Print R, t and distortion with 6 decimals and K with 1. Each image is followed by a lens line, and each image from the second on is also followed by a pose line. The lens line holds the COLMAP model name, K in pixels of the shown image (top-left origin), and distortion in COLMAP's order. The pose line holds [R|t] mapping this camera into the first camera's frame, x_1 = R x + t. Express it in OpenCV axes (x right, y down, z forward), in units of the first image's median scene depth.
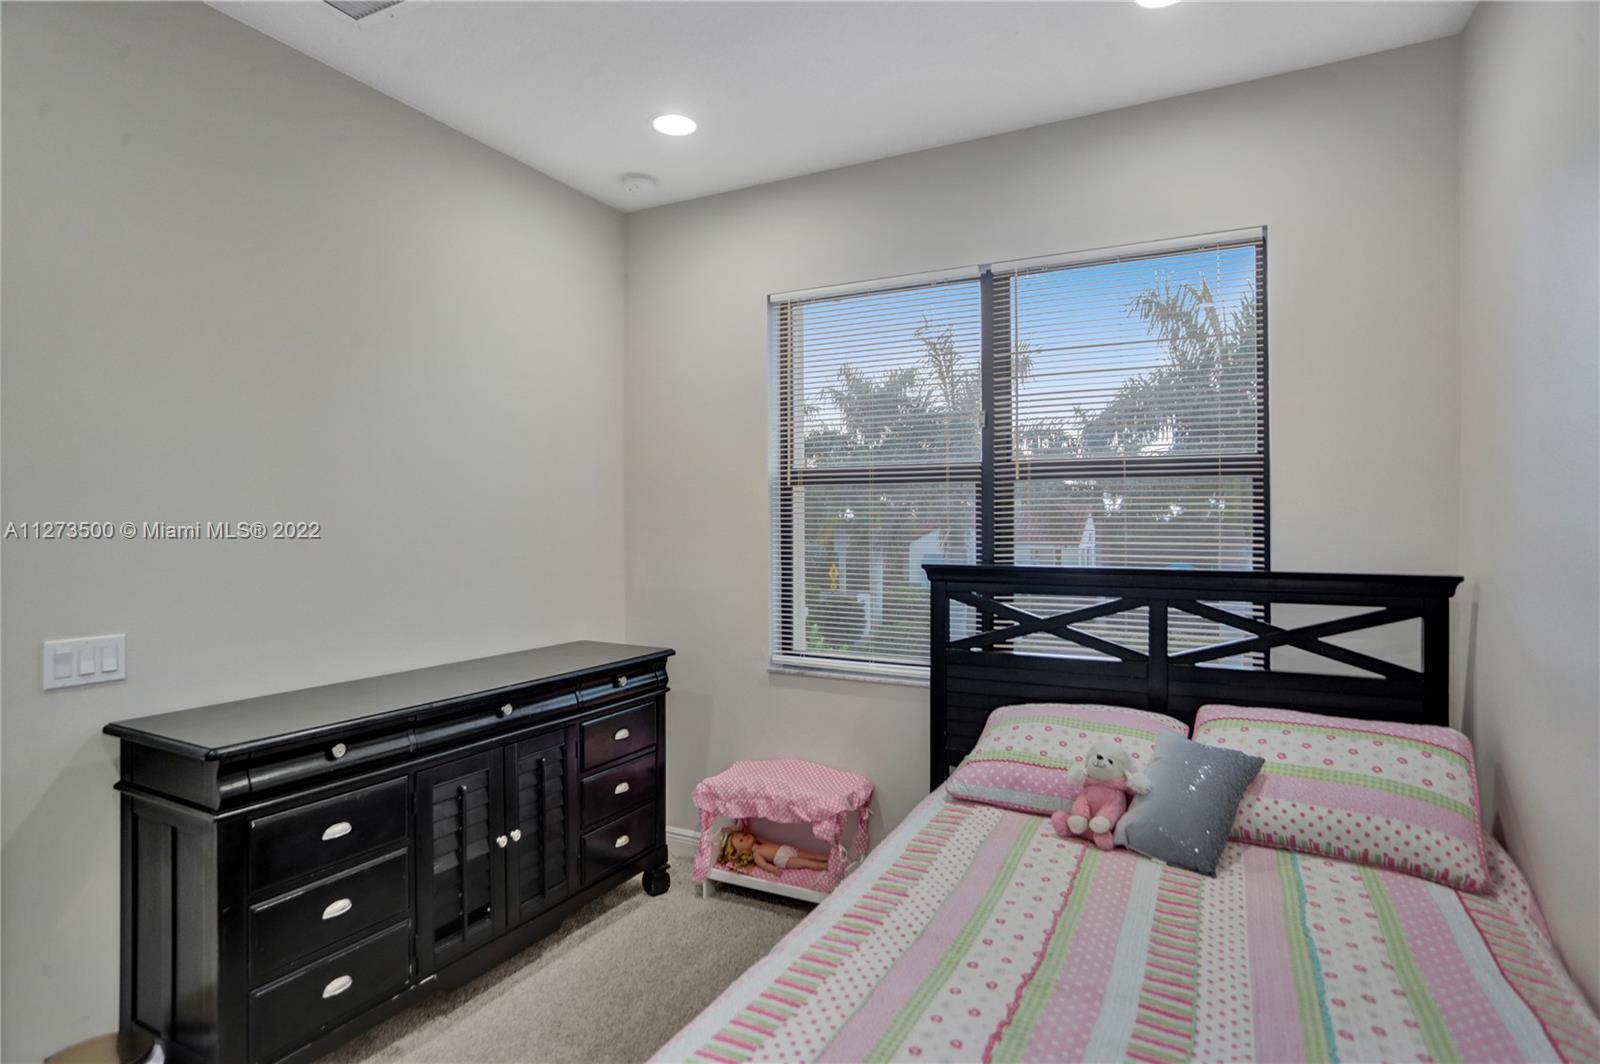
lens RADIAL K [[839.6, 0, 803.9], [0, 839.6, 525.9], [0, 0, 1]] dist [-0.024780, 0.027677]
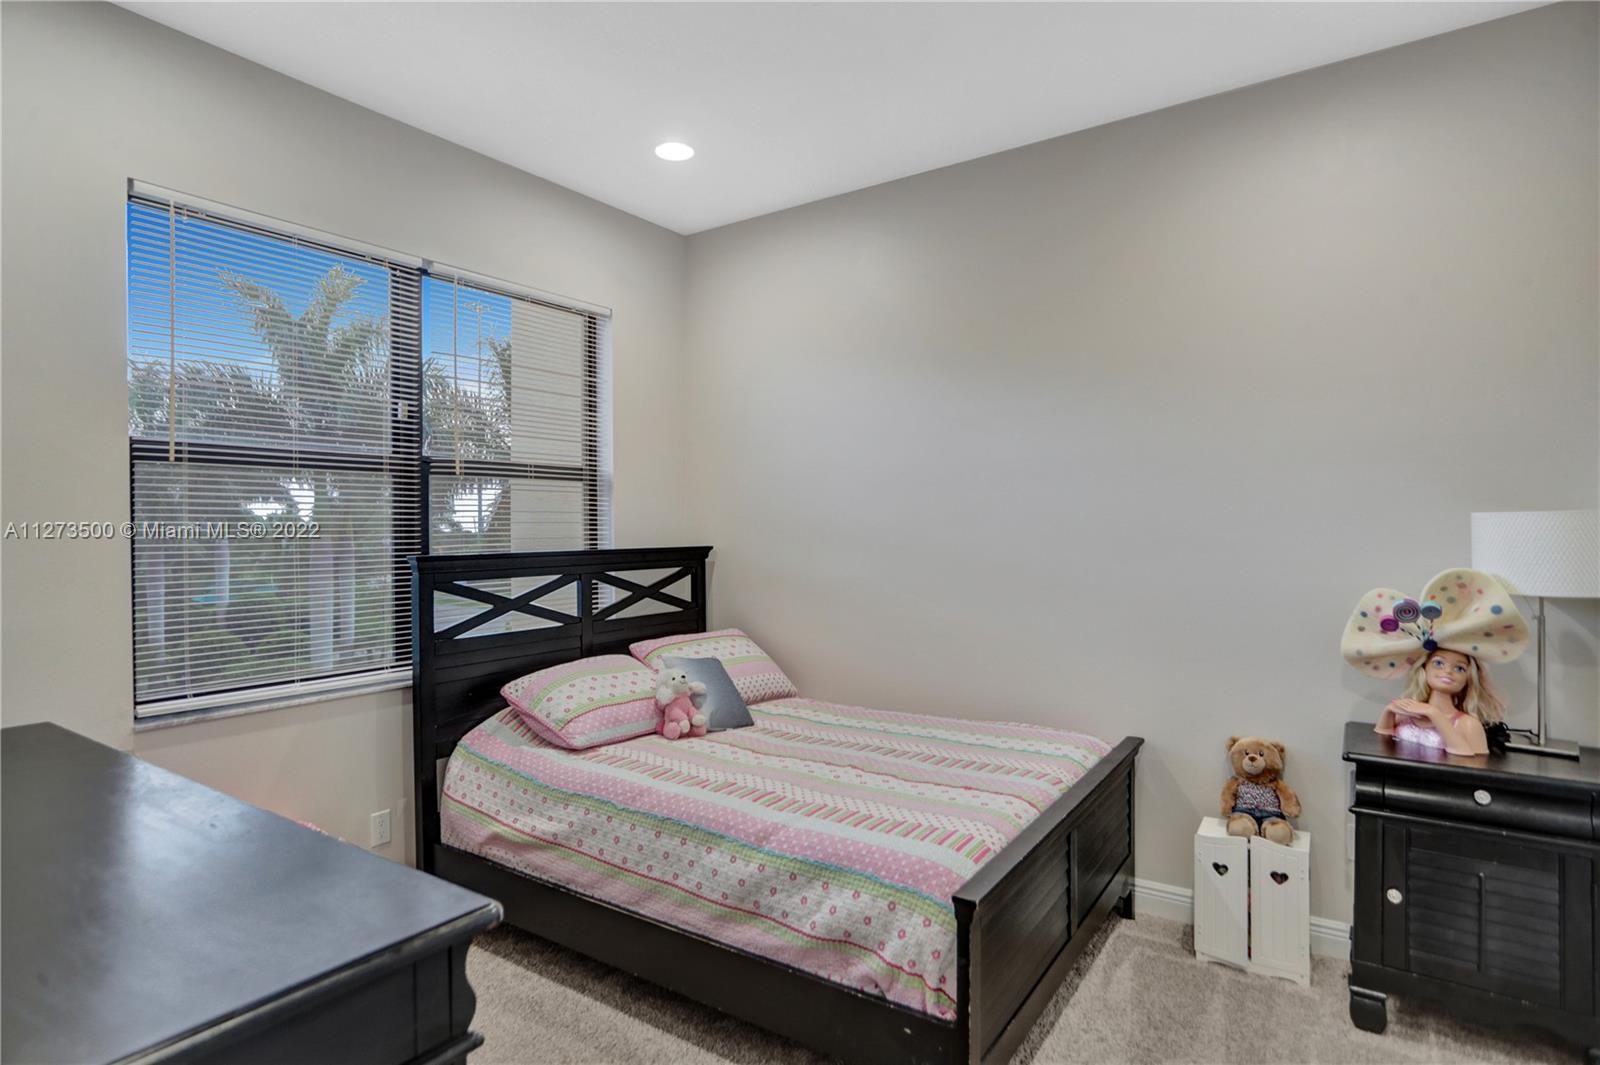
lens RADIAL K [[839.6, 0, 827.6], [0, 839.6, 539.5], [0, 0, 1]] dist [-0.024780, 0.027677]
pose [[0.101924, -0.026646, 0.994435, -0.837299], [-0.000902, 0.999638, 0.026878, -0.002305], [-0.994792, -0.003636, 0.101863, 0.475730]]
